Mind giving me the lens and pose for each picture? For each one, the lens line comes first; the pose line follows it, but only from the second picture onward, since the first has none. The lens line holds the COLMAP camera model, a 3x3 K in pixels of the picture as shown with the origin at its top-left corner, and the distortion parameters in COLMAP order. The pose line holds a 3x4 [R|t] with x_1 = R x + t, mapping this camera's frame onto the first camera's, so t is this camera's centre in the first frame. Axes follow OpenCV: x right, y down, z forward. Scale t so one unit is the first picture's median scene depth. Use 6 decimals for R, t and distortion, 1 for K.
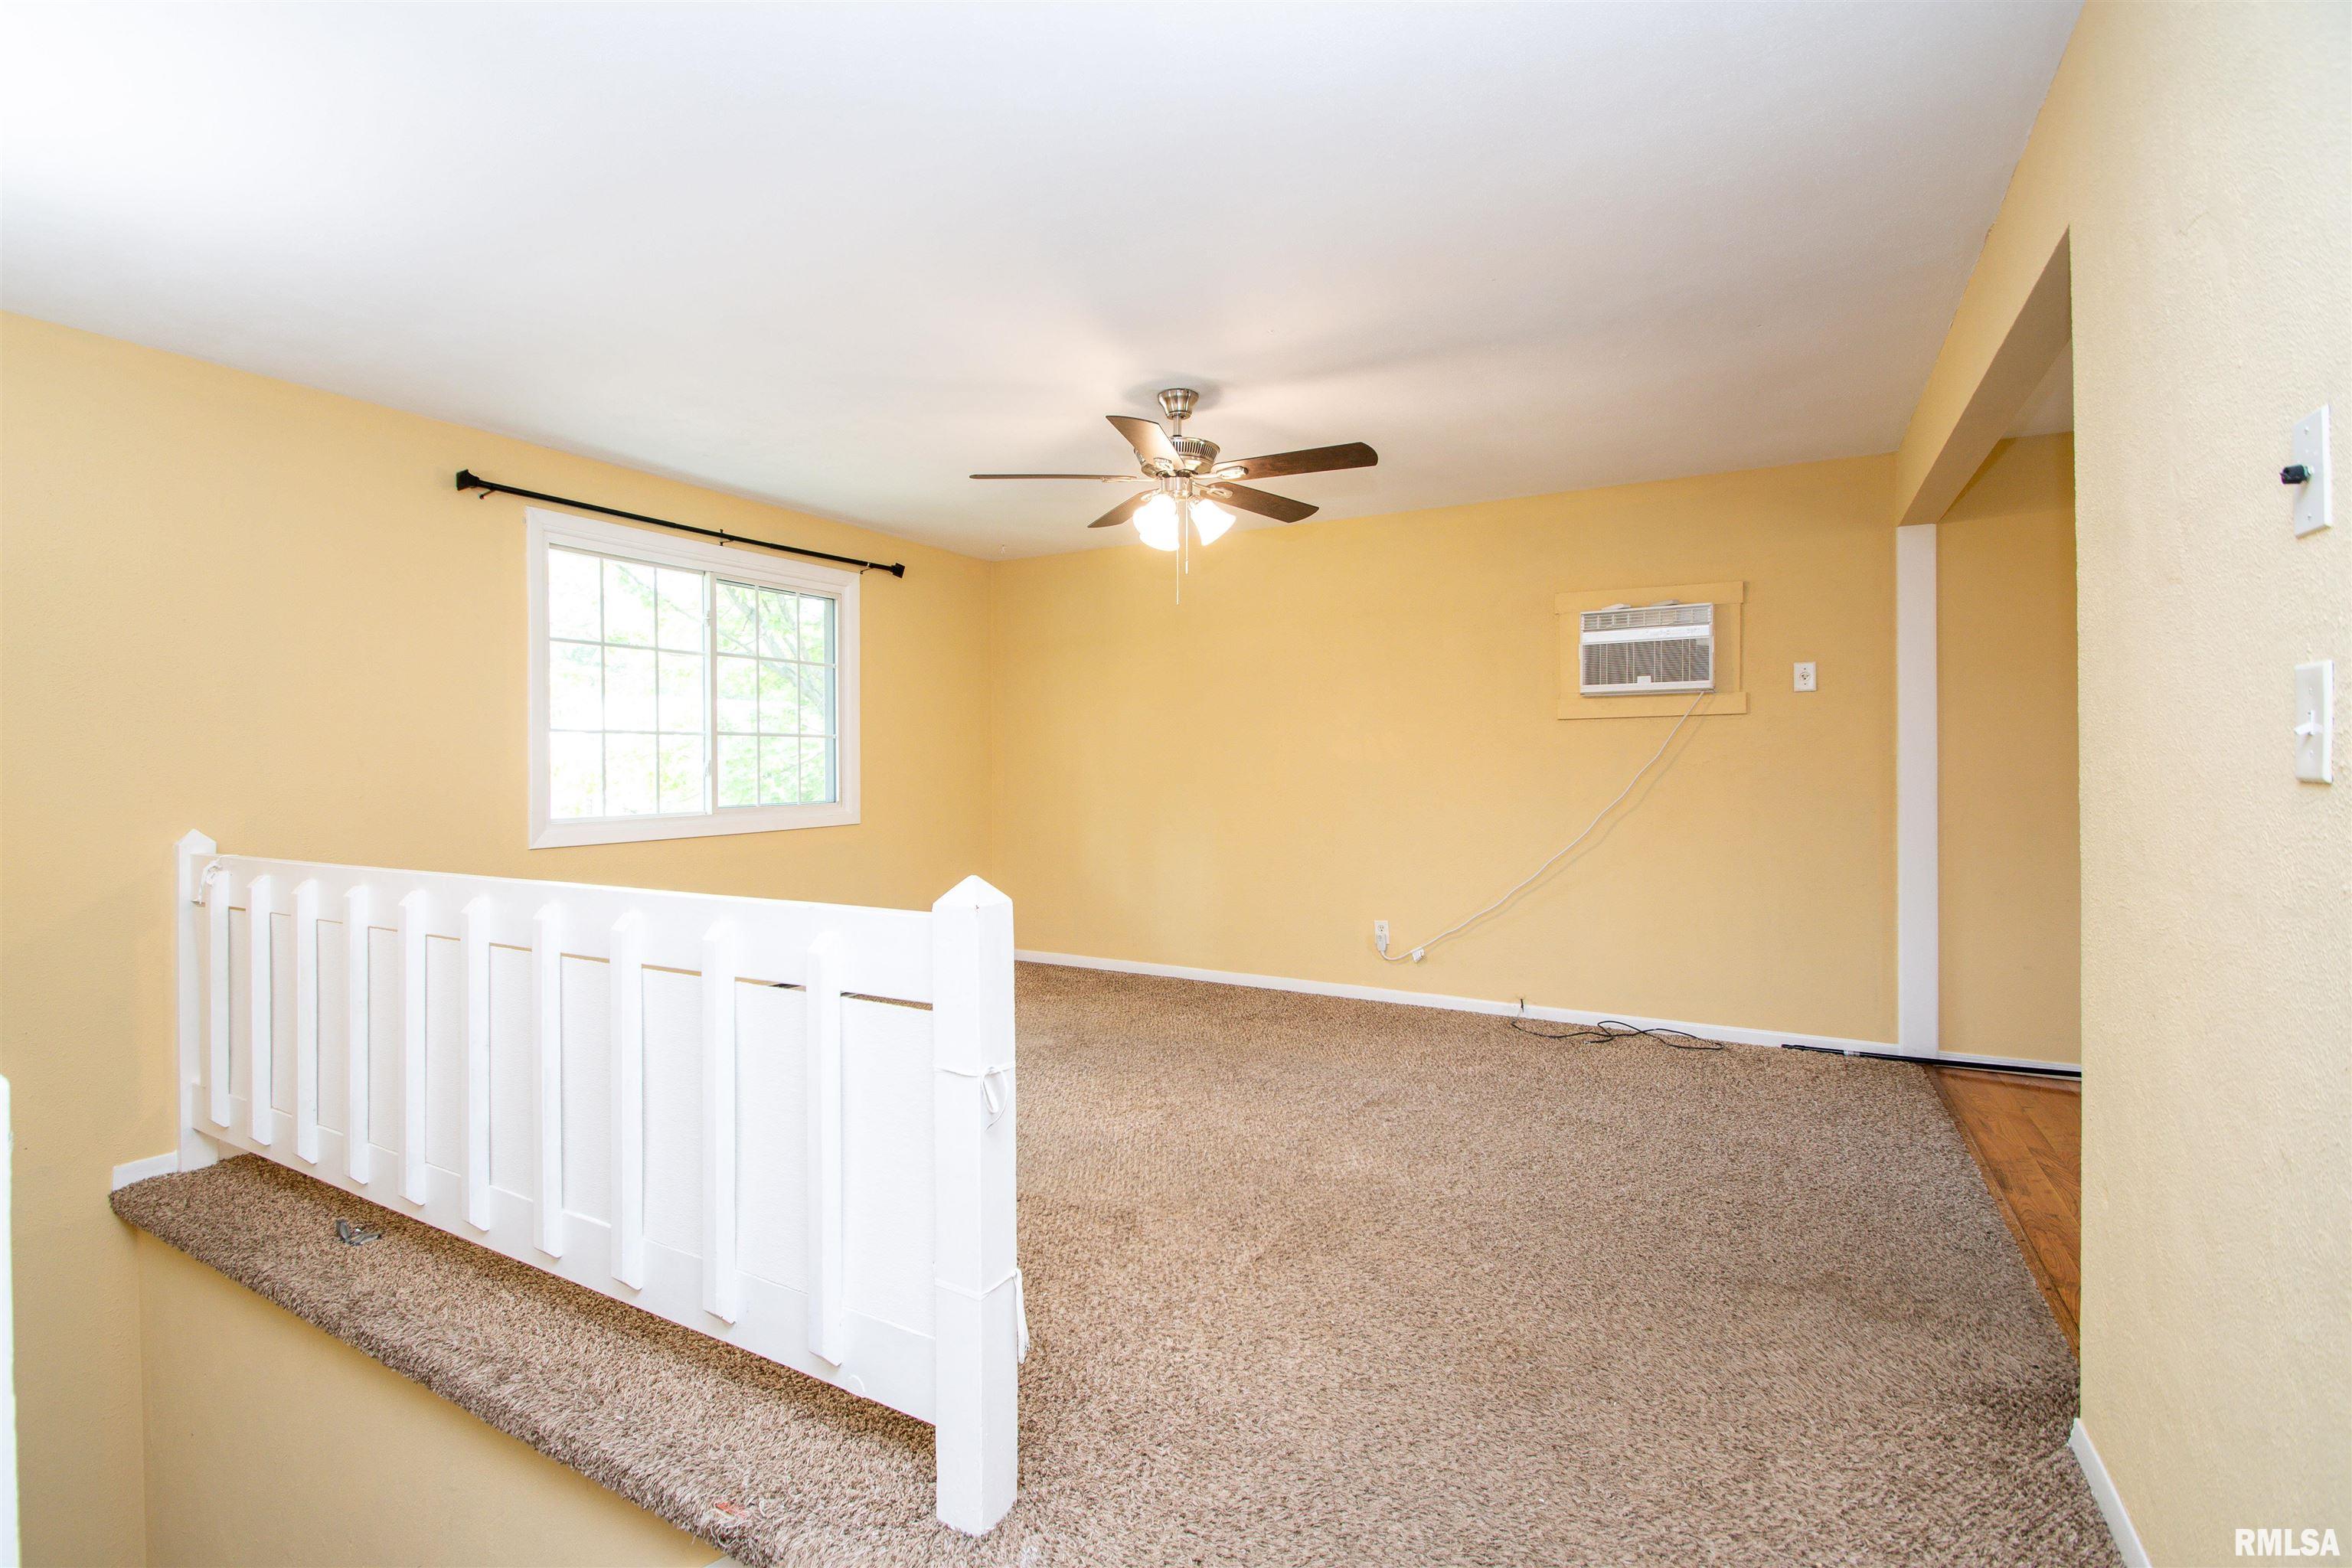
lens RADIAL K [[1052.5, 0, 1114.5], [0, 1052.5, 774.7], [0, 0, 1]] dist [0.003492, 0.000153]
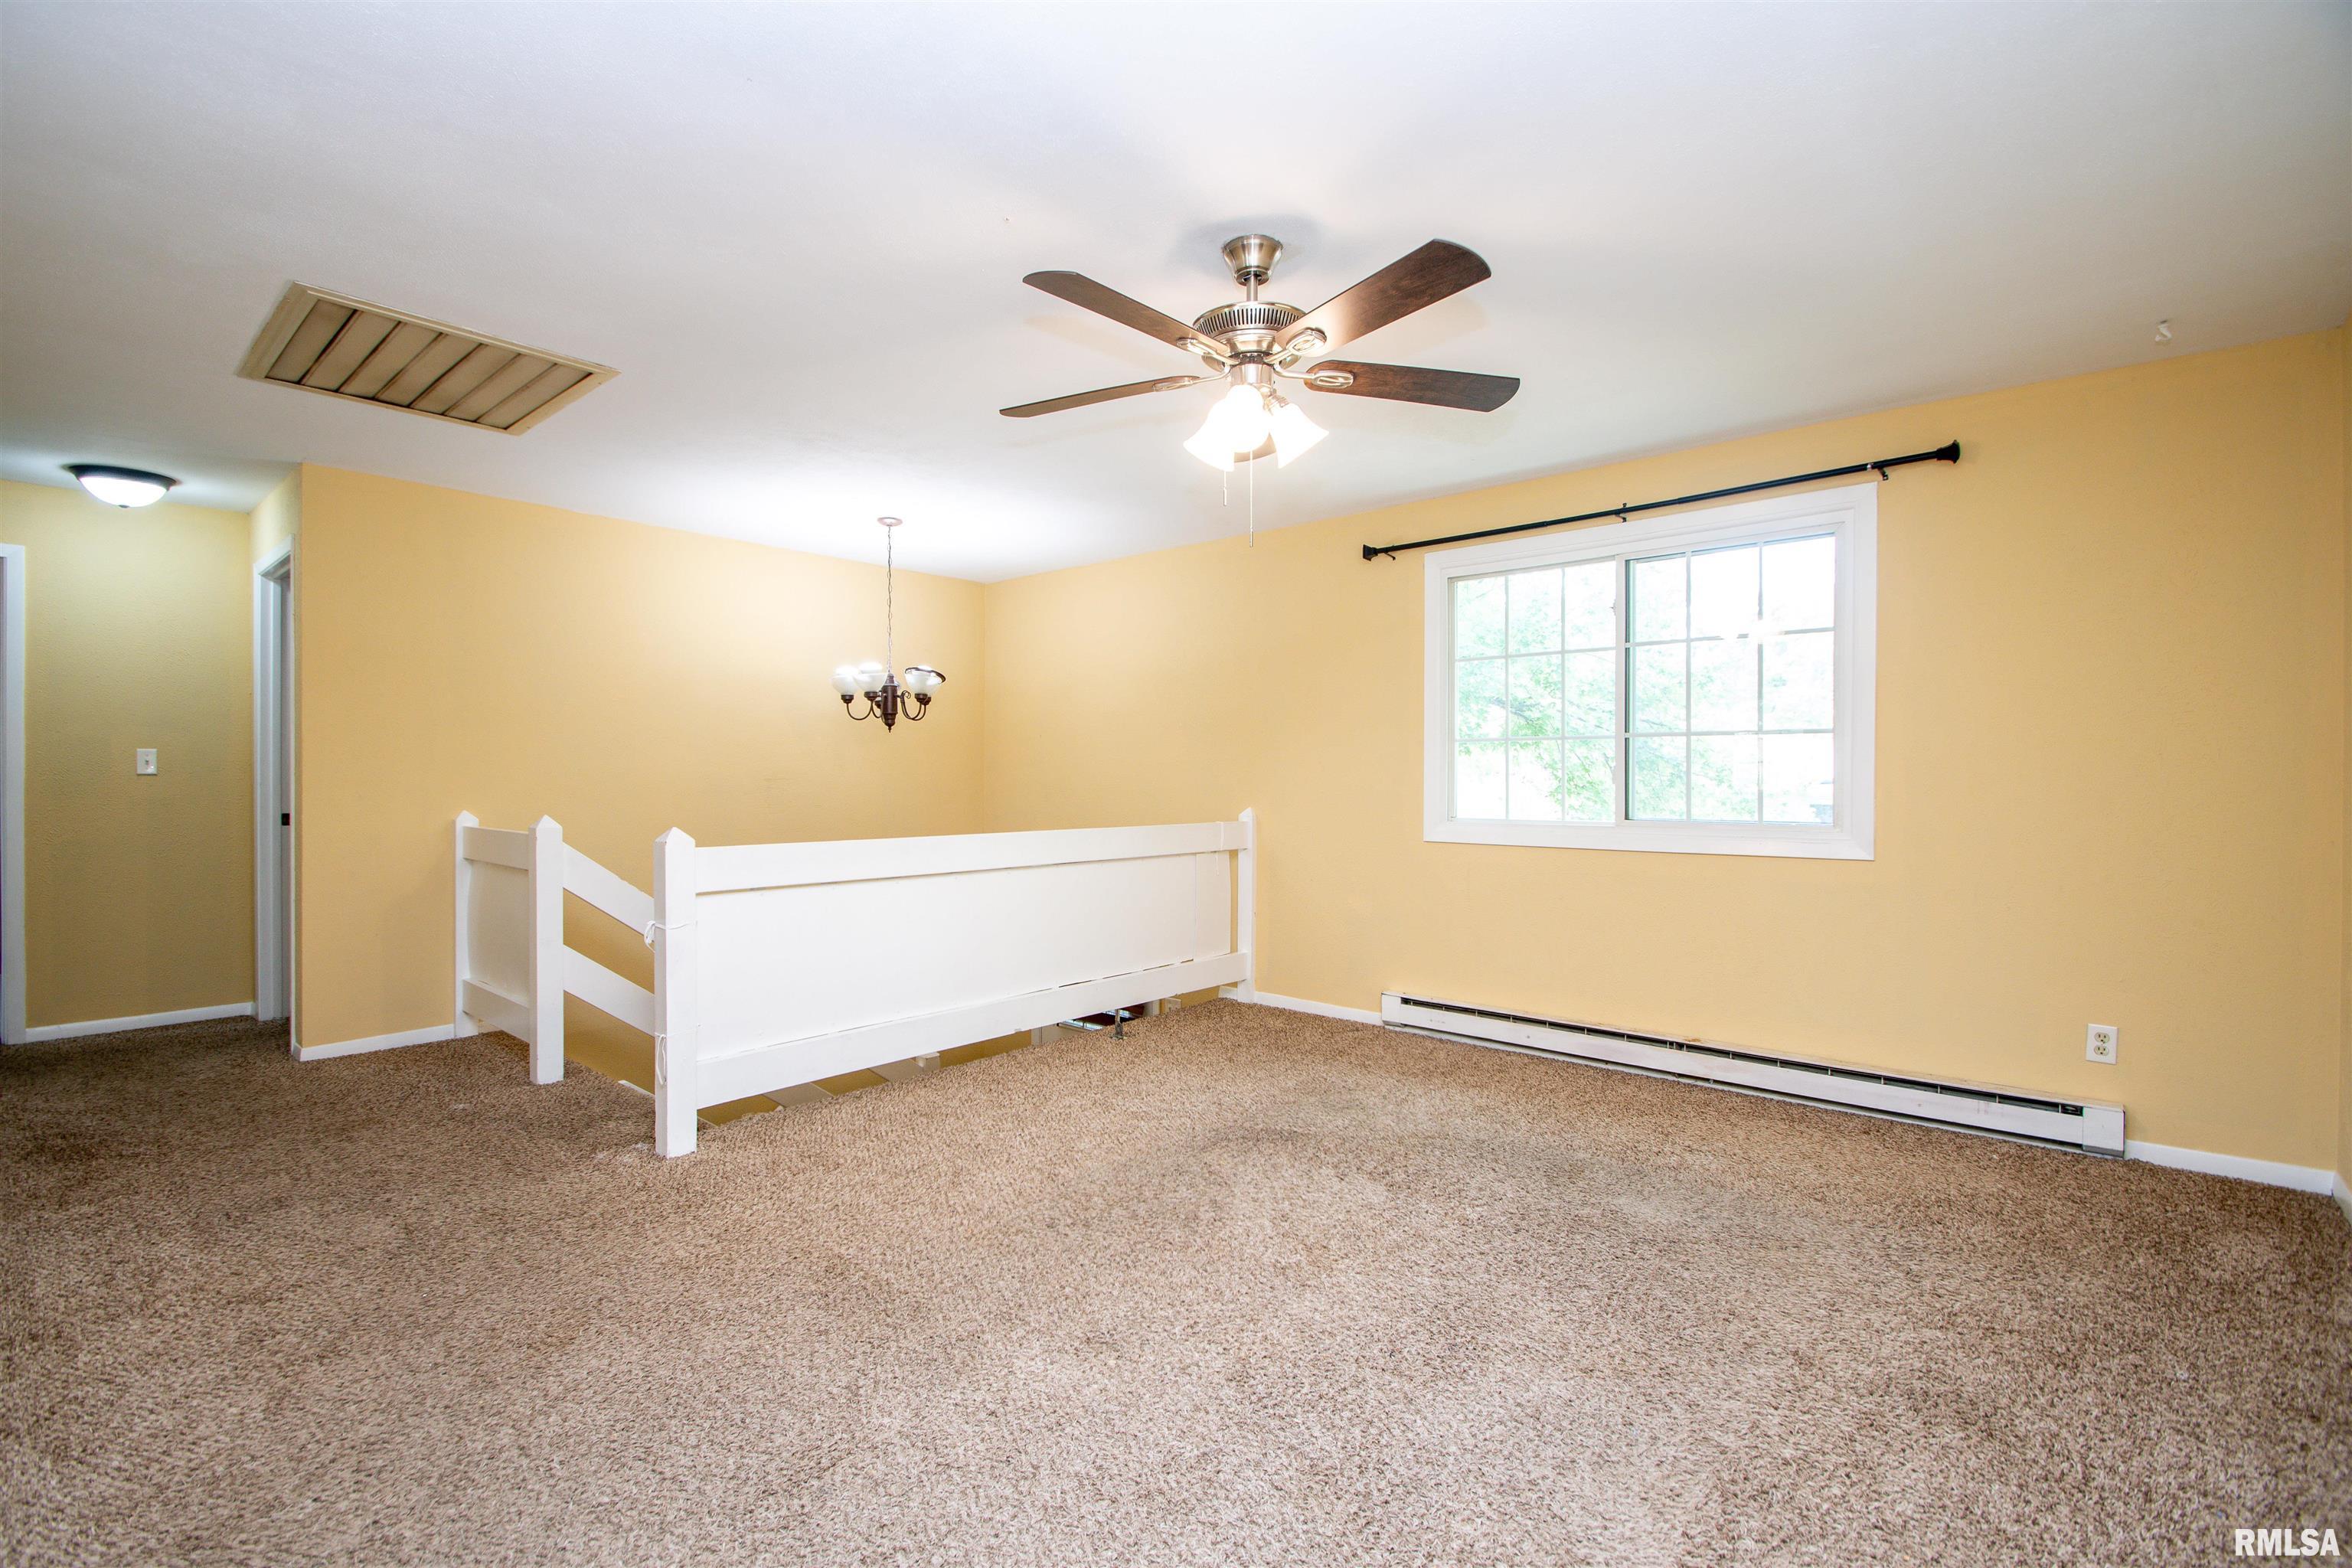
lens RADIAL K [[1060.4, 0, 1176.0], [0, 1060.4, 784.0], [0, 0, 1]] dist [-0.000700, -0.000208]
pose [[-0.193296, 0.012798, -0.981057, 0.625357], [-0.014728, 0.999764, 0.015944, -0.007869], [0.981030, 0.017531, -0.193062, 0.881708]]
